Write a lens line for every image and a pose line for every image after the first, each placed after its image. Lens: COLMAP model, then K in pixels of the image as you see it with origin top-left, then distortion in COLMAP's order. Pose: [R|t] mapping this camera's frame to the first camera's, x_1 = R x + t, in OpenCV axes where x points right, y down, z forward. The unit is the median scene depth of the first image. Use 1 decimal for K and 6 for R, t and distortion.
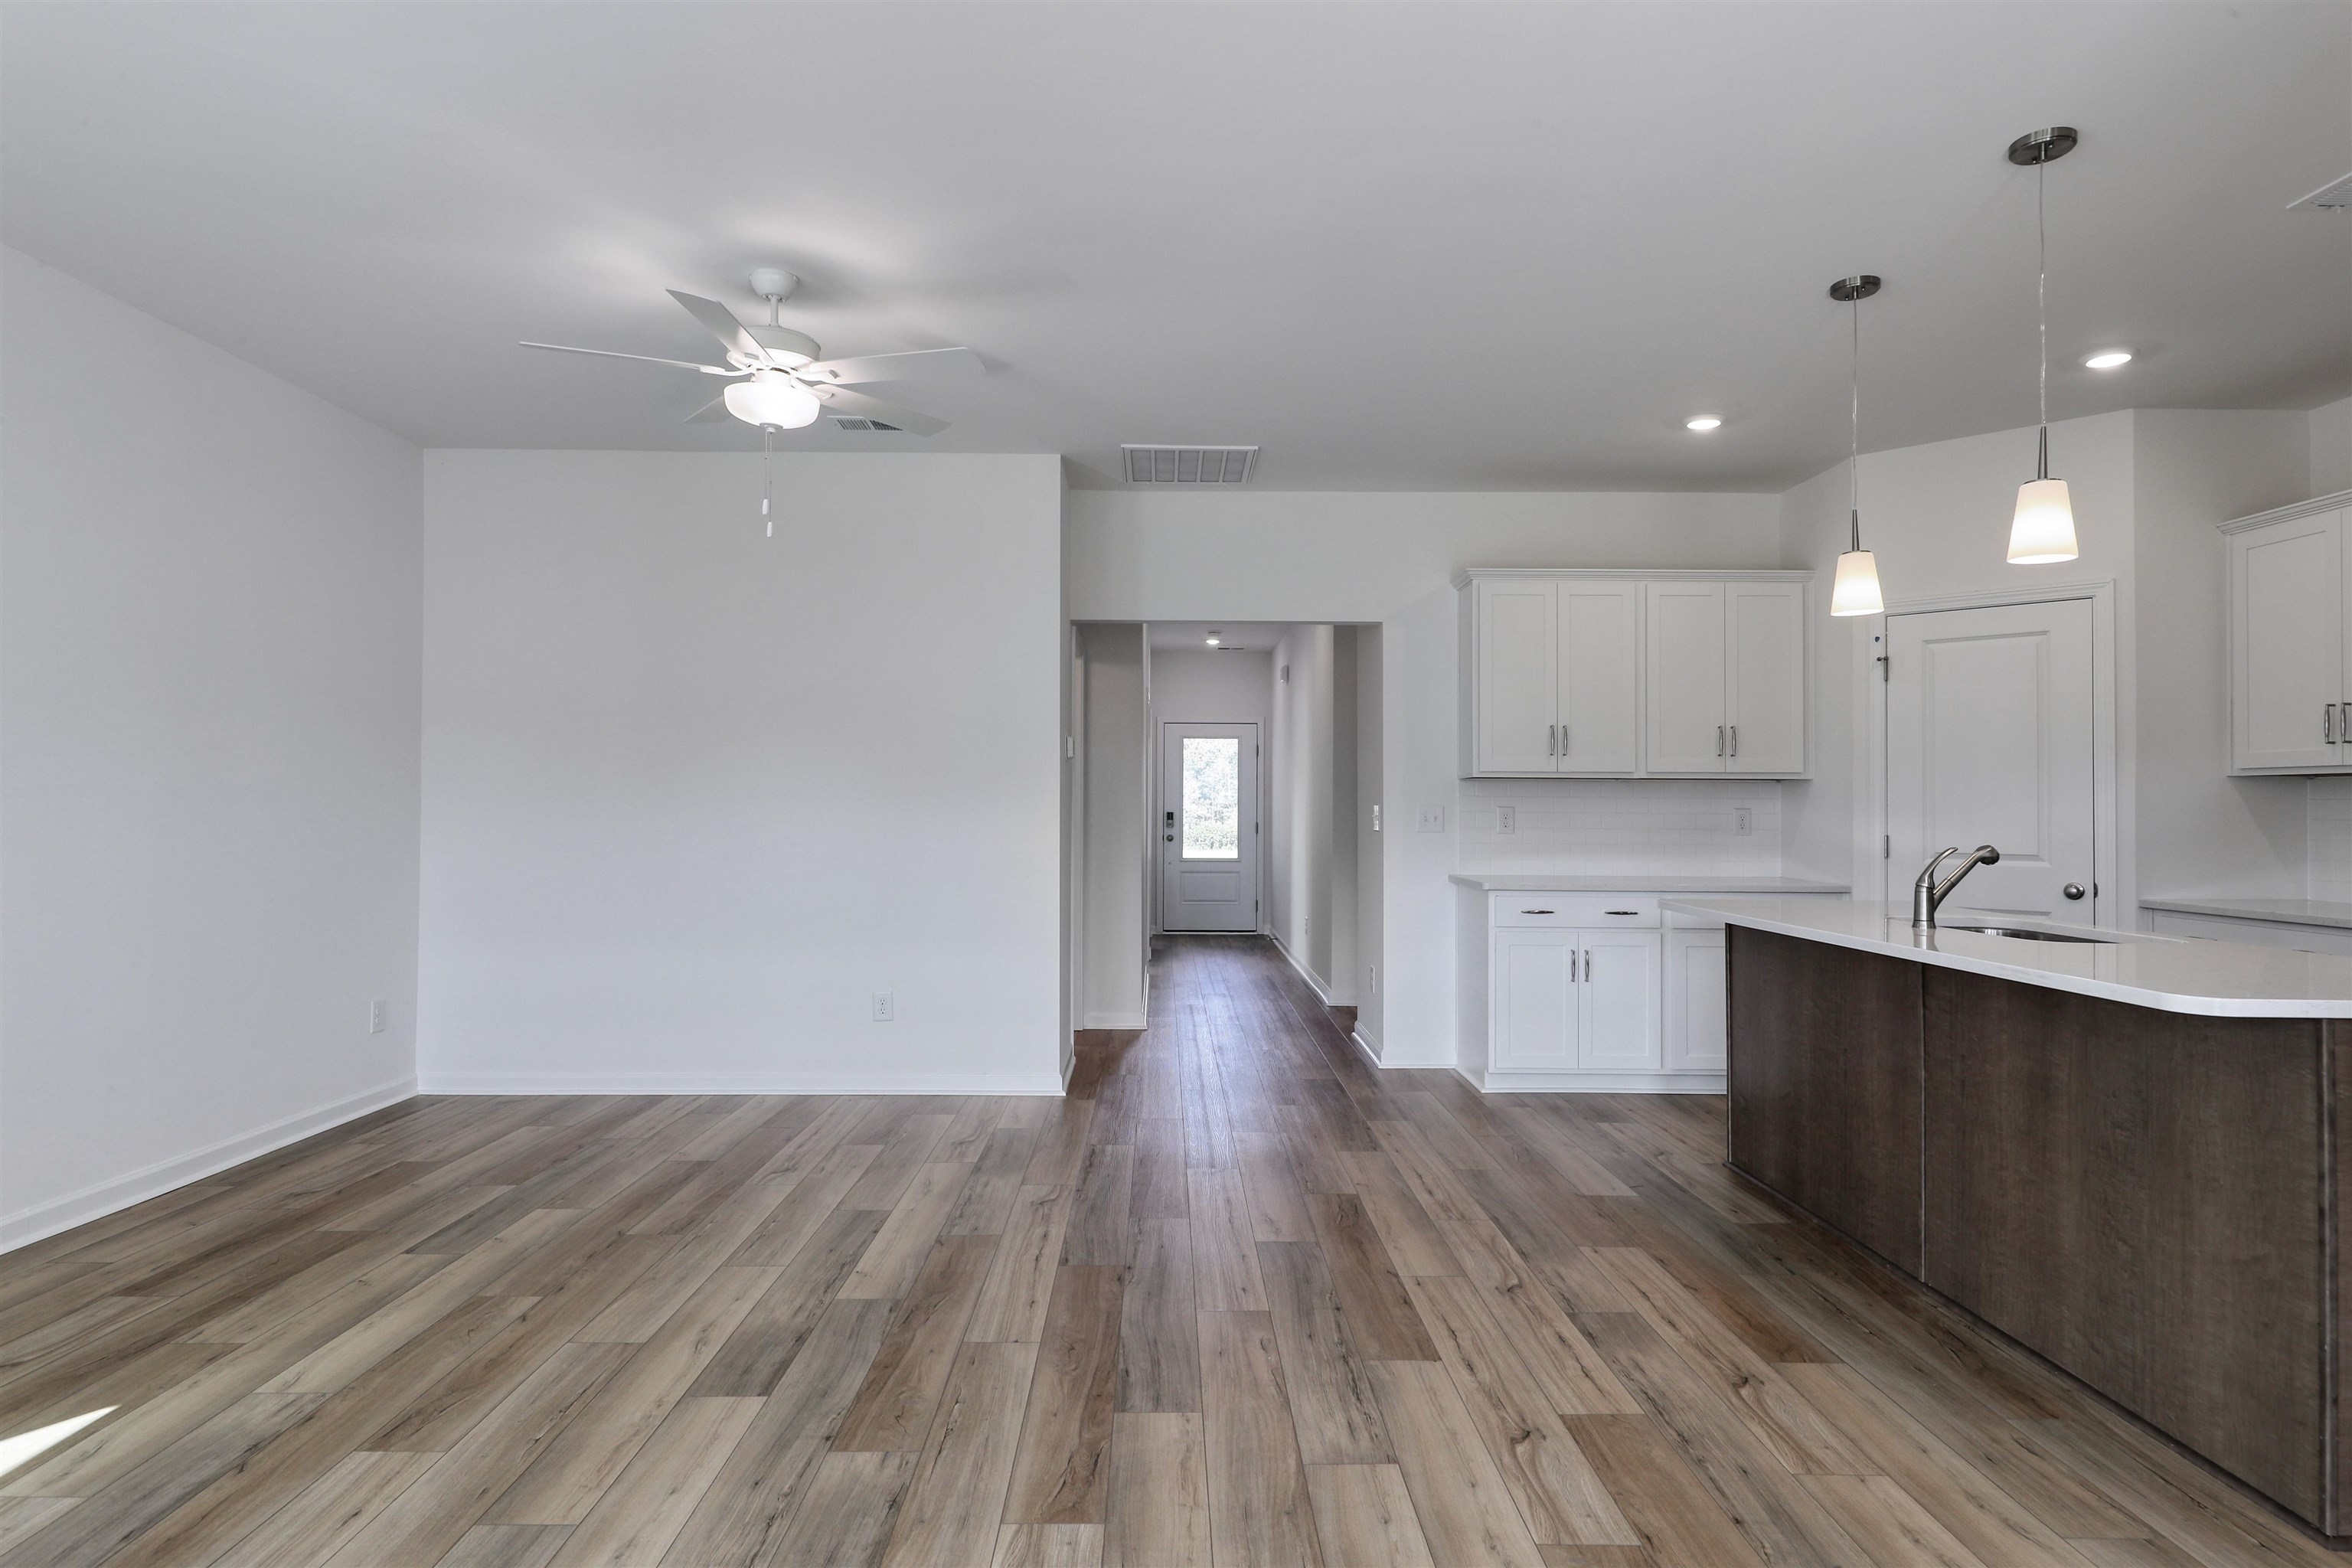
lens RADIAL K [[1257.9, 0, 1178.1], [0, 1257.9, 788.1], [0, 0, 1]] dist [-0.000980, -0.000033]
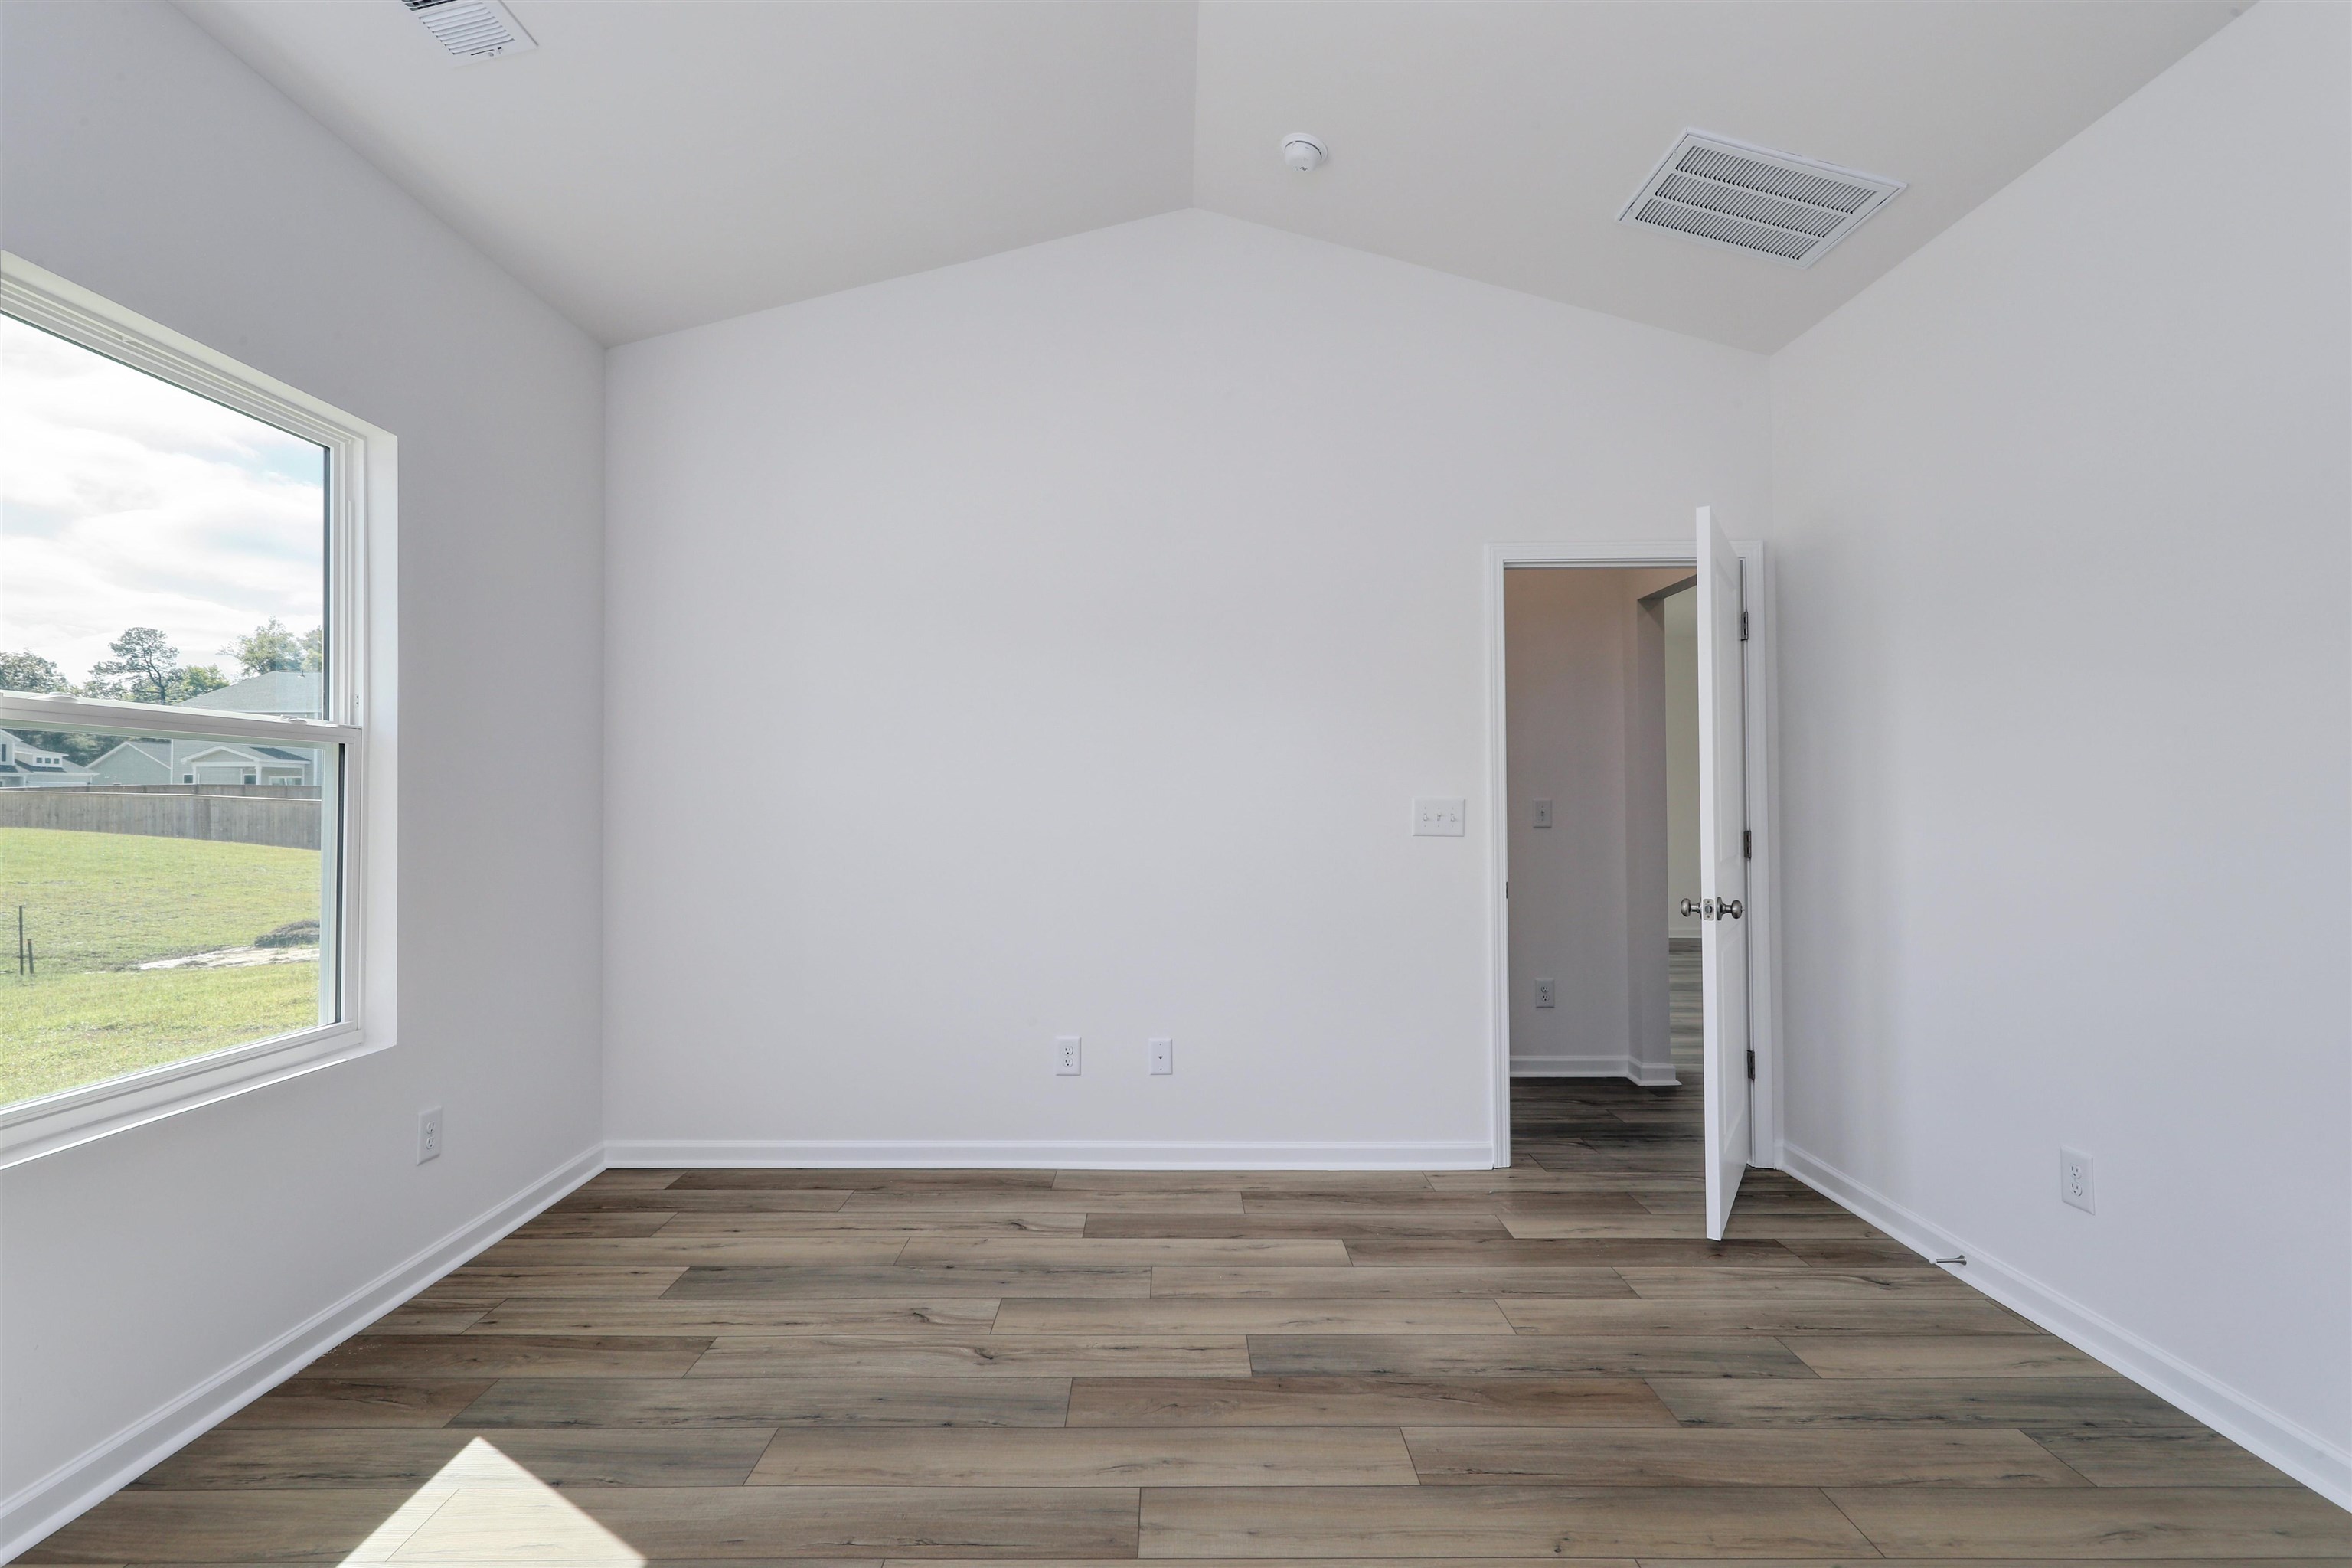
lens RADIAL K [[1053.5, 0, 1172.0], [0, 1053.5, 783.7], [0, 0, 1]] dist [0.003282, -0.000163]
pose [[-0.016642, -0.011946, -0.999790, 1.197831], [0.008631, 0.999890, -0.012091, 0.004156], [0.999824, -0.008830, -0.016538, 1.052034]]
